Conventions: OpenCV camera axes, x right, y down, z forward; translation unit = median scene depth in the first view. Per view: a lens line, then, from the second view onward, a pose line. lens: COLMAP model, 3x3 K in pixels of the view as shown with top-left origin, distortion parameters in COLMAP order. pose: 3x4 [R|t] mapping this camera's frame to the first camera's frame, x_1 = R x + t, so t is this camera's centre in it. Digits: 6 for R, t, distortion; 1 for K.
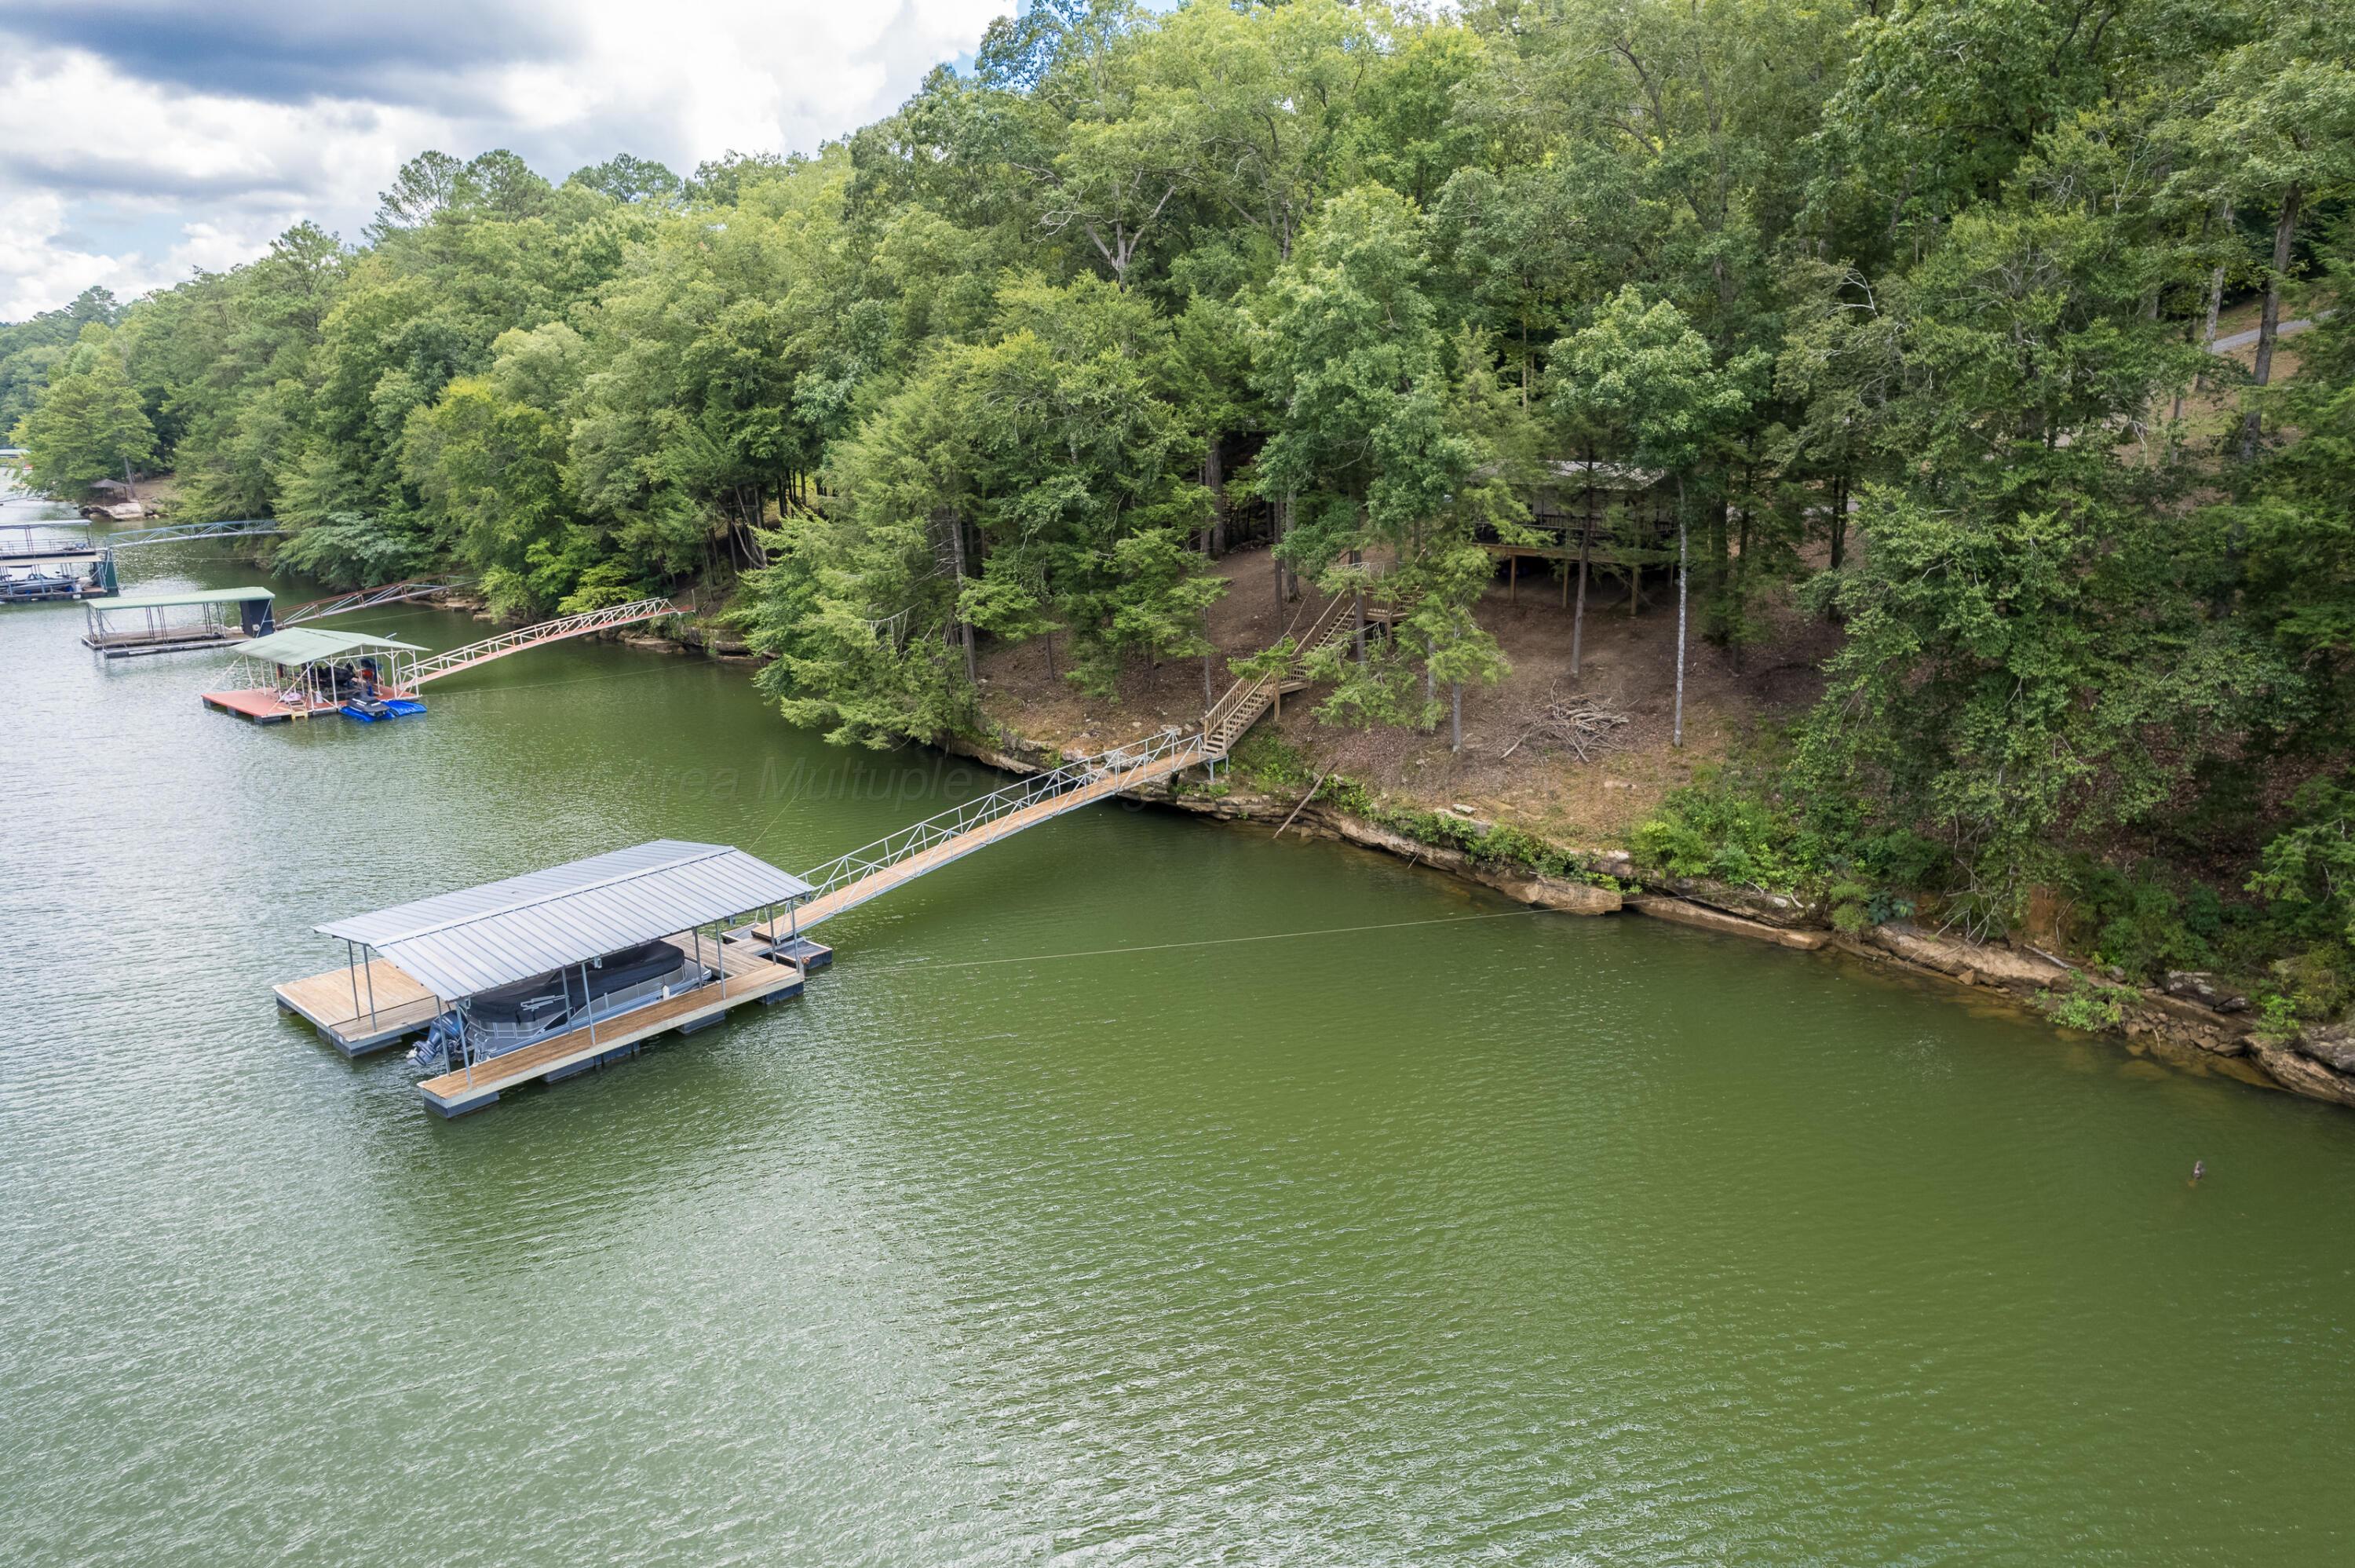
lens RADIAL K [[1539.8, 0, 1177.5], [0, 1539.8, 784.0], [0, 0, 1]] dist [-0.074383, 0.078227]
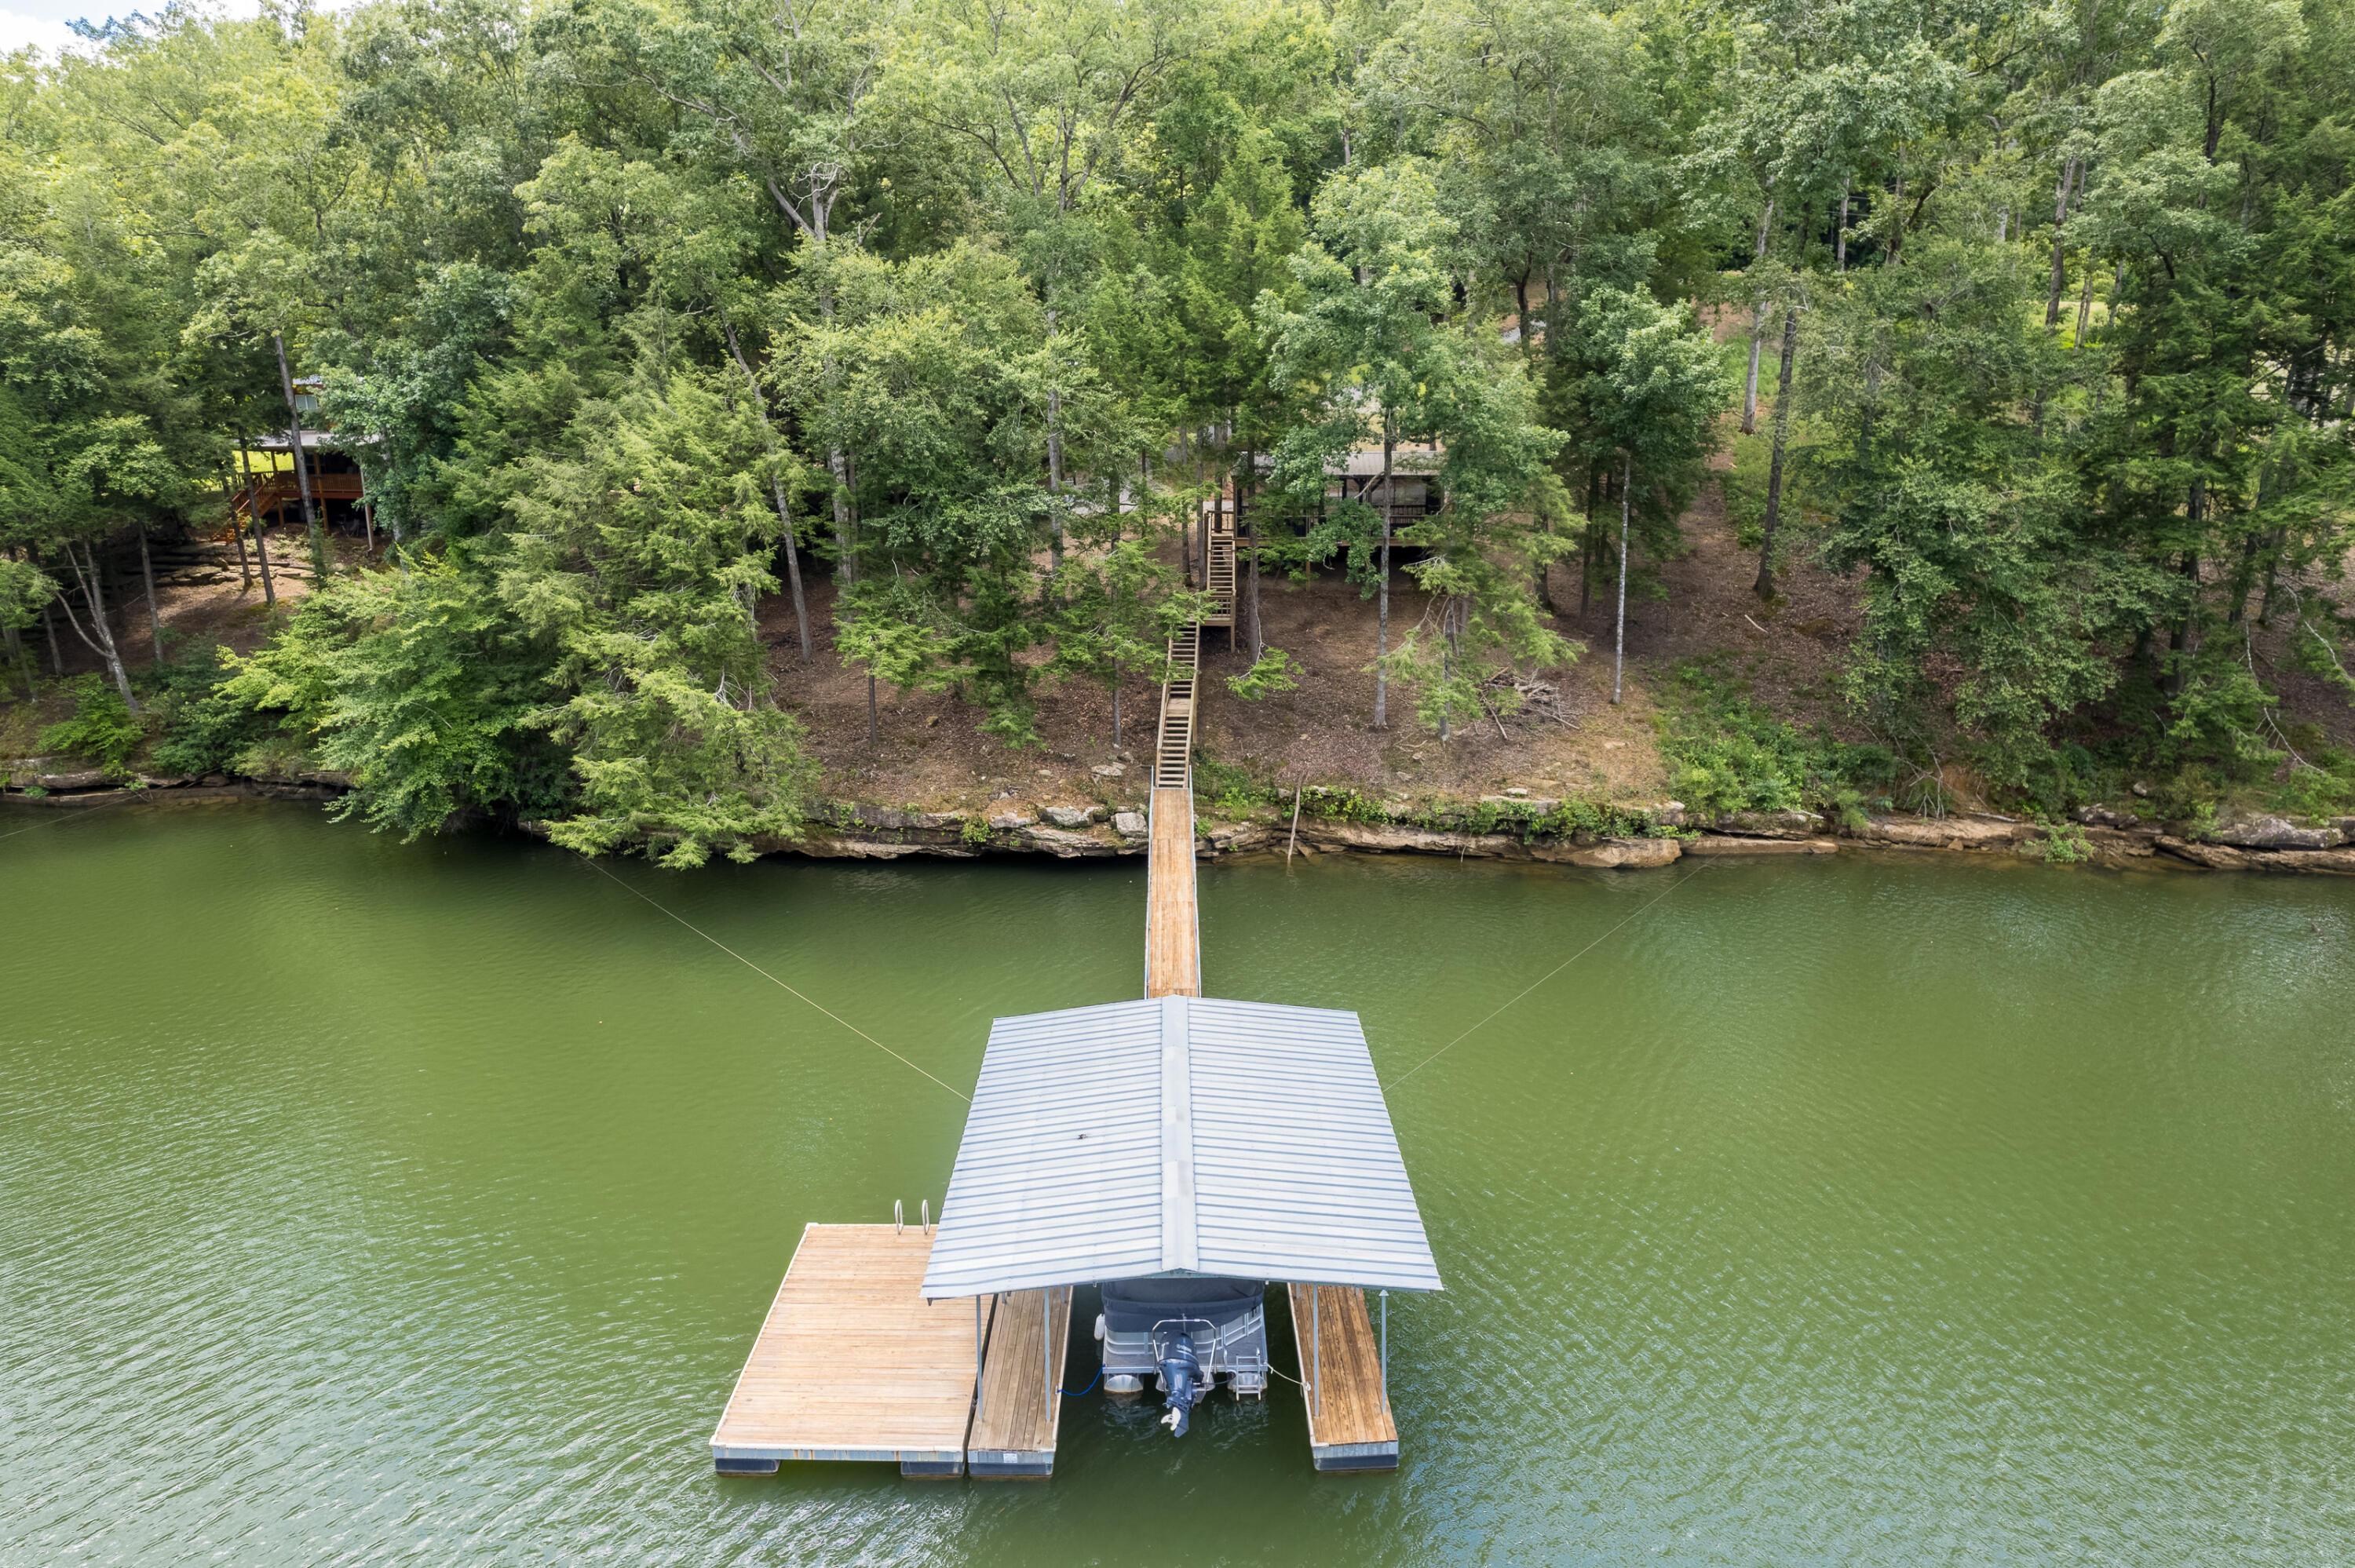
lens RADIAL K [[1539.8, 0, 1177.5], [0, 1539.8, 784.0], [0, 0, 1]] dist [-0.074383, 0.078227]
pose [[0.761195, -0.166840, 0.626695, -0.499987], [0.166829, 0.984196, 0.059381, -0.069935], [-0.626698, 0.059350, 0.776999, 0.282441]]
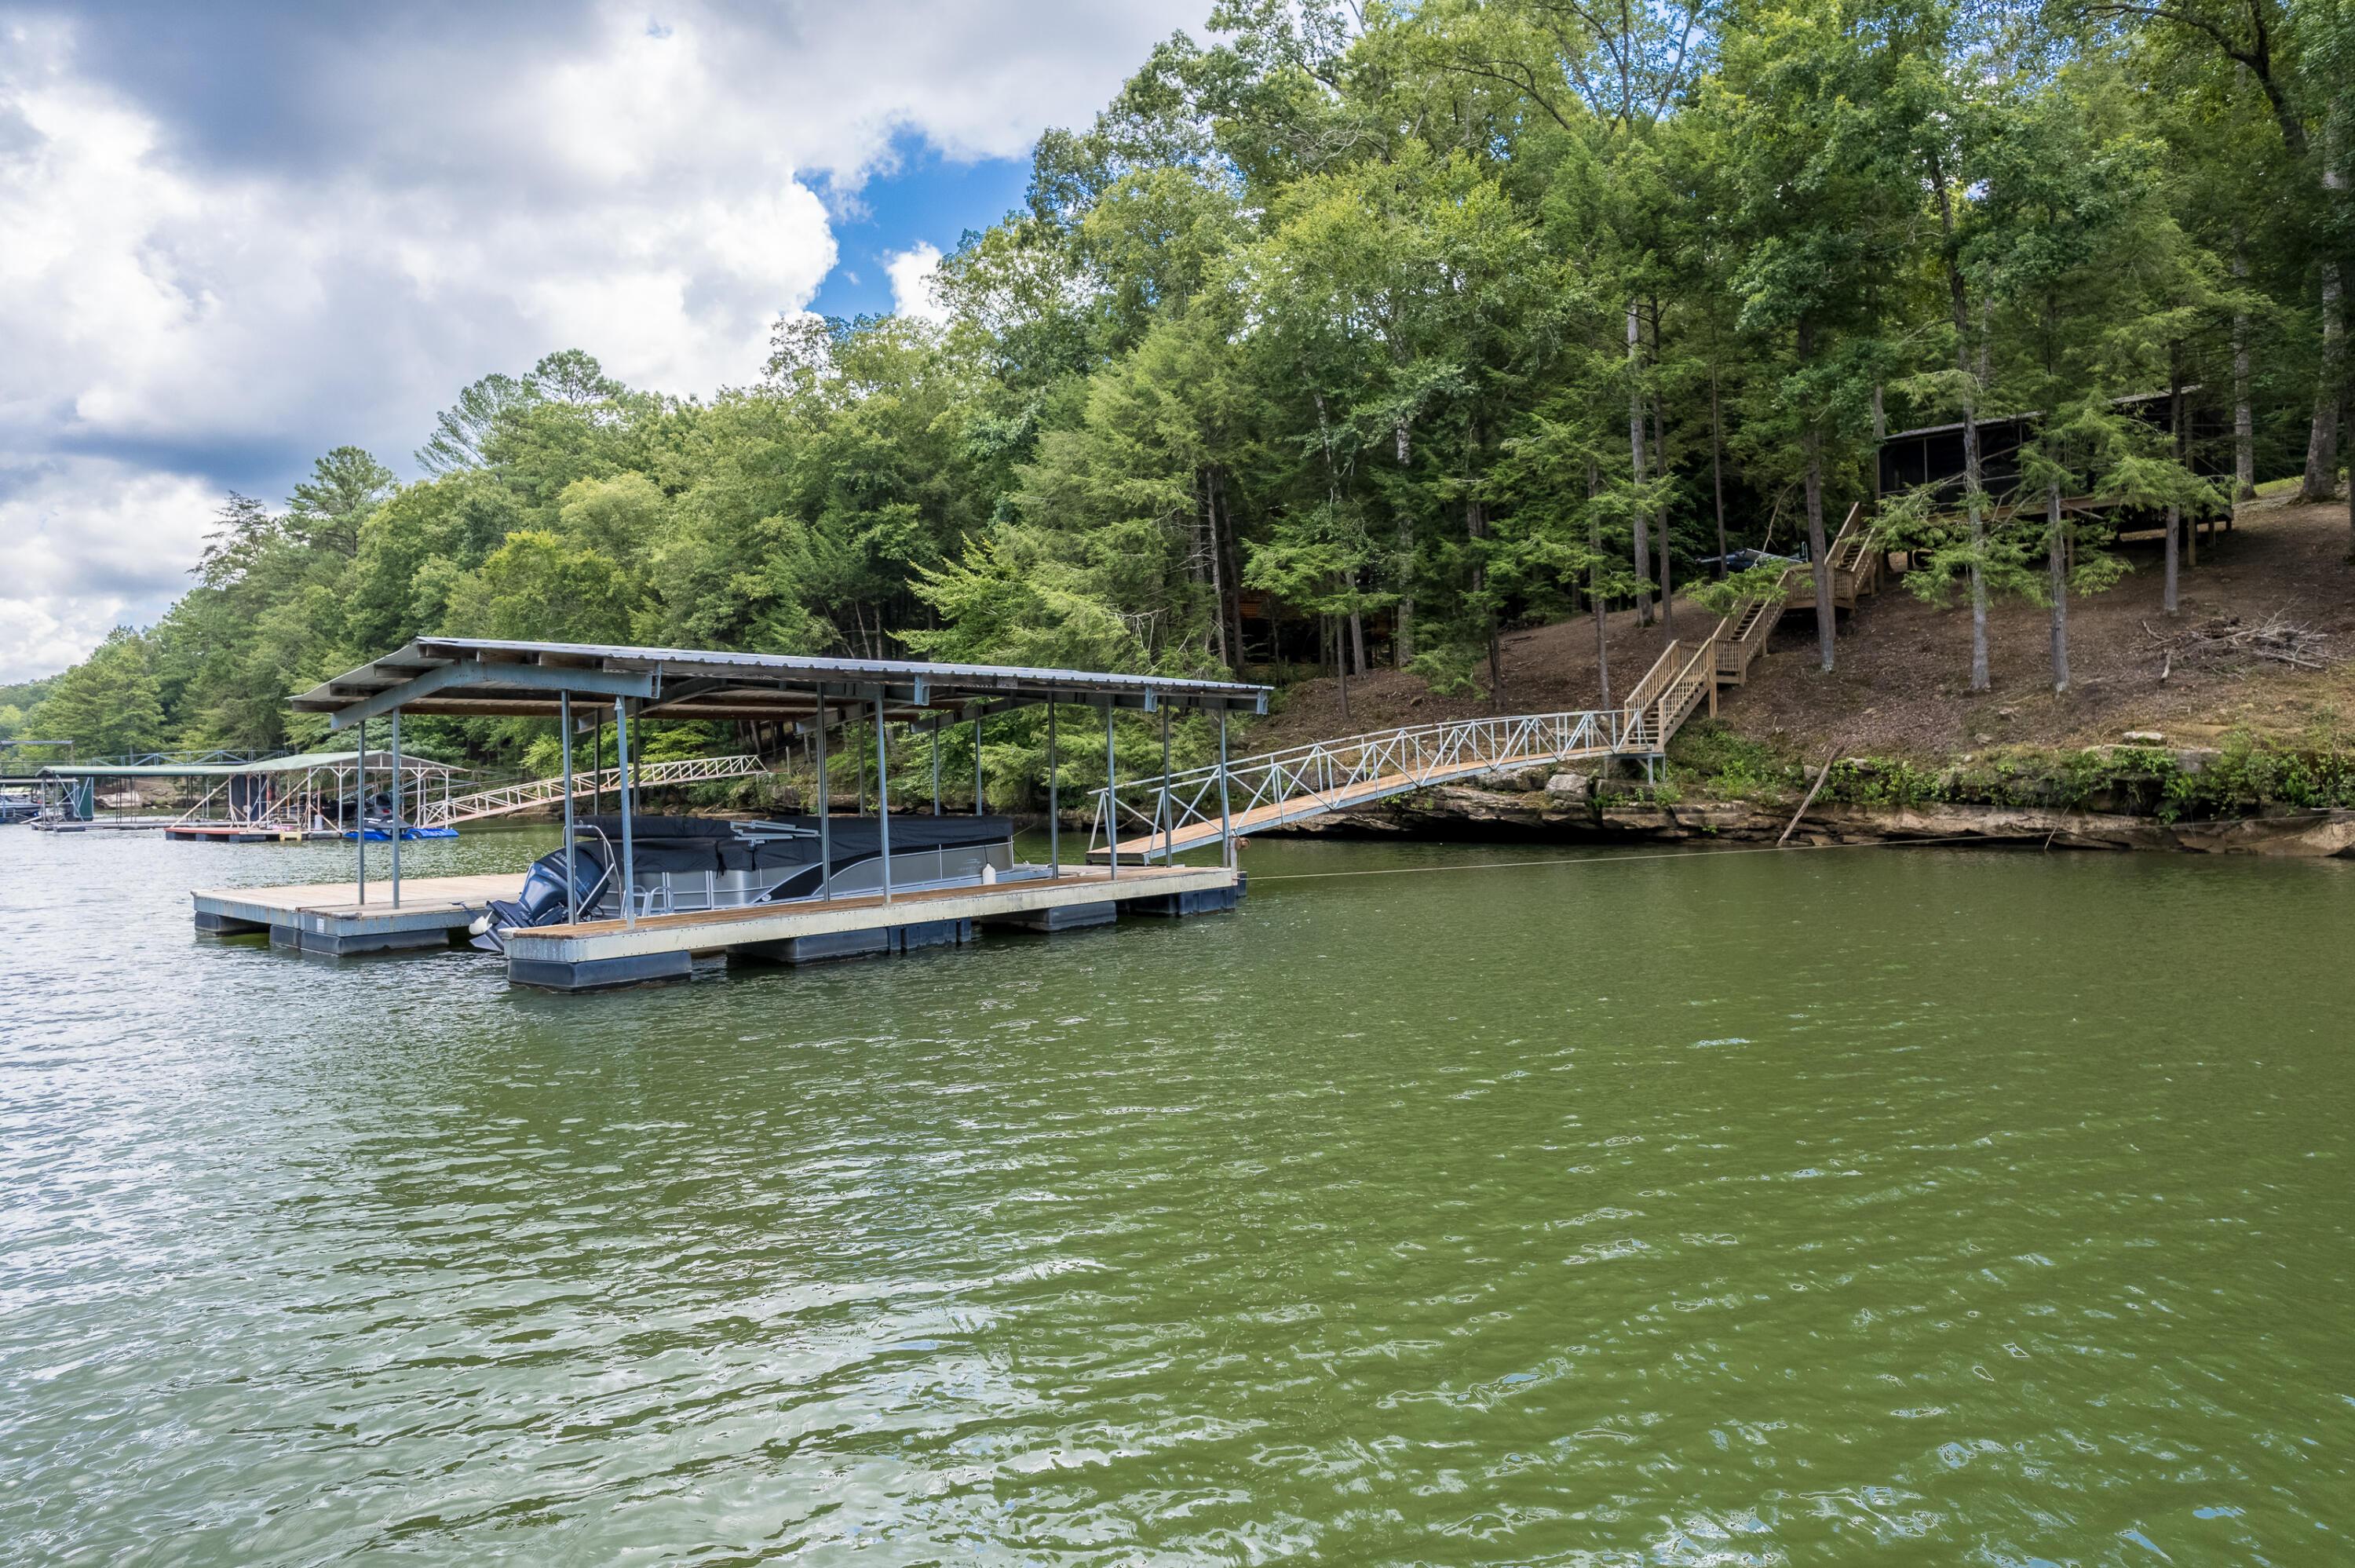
lens RADIAL K [[1543.2, 0, 1177.5], [0, 1543.2, 784.0], [0, 0, 1]] dist [-0.064848, 0.046820]
pose [[0.999882, -0.014420, 0.005308, -0.174923], [0.015278, 0.969858, -0.243193, 0.145825], [-0.001641, 0.243245, 0.969963, 0.319819]]
